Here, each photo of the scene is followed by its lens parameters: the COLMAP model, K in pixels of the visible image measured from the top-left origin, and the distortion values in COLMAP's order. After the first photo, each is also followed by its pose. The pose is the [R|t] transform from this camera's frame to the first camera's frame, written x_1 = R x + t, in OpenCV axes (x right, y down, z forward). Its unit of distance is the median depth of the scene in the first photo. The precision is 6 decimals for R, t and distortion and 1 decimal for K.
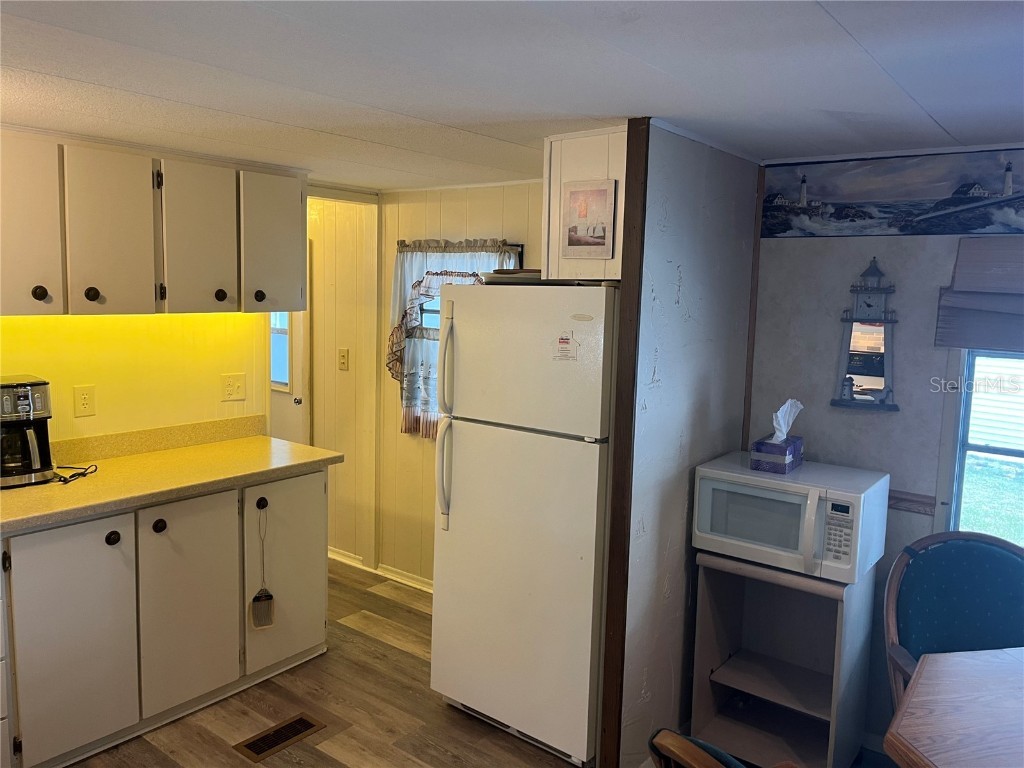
lens RADIAL K [[779.5, 0, 516.6], [0, 779.5, 373.0], [0, 0, 1]] dist [0.075853, -0.103121]
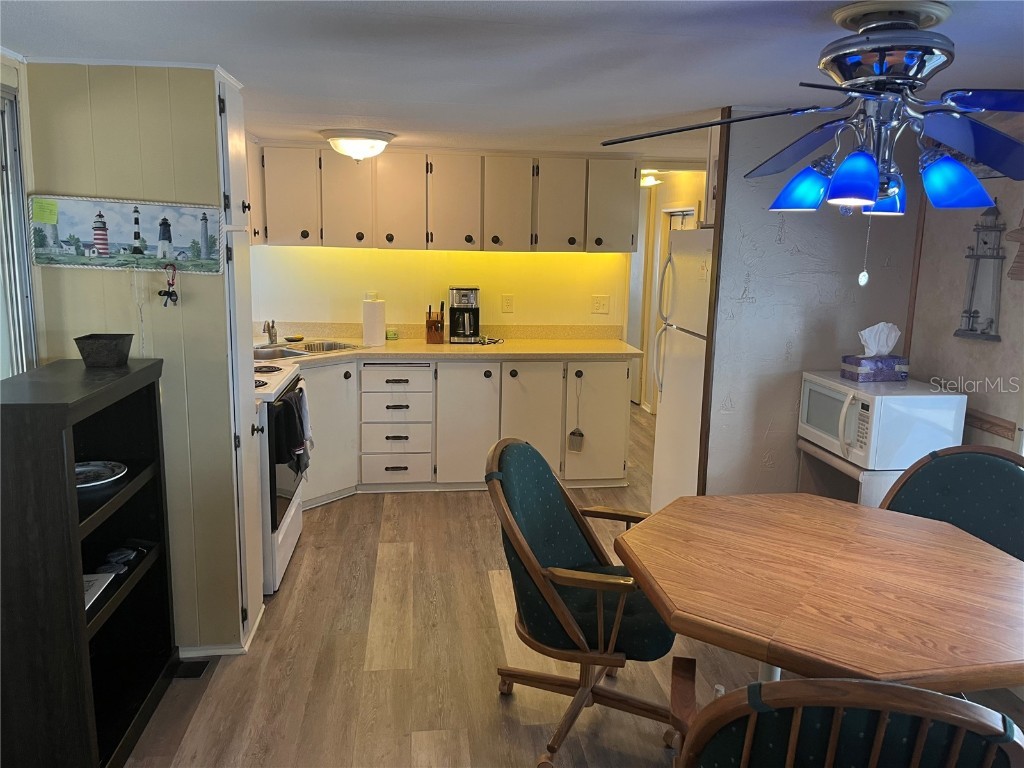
lens RADIAL K [[780.4, 0, 525.8], [0, 780.4, 379.5], [0, 0, 1]] dist [0.070271, -0.094821]
pose [[0.709995, 0.116121, -0.694567, 0.782483], [-0.078415, 0.993214, 0.085894, 0.057445], [0.699827, -0.006520, 0.714283, -0.219932]]
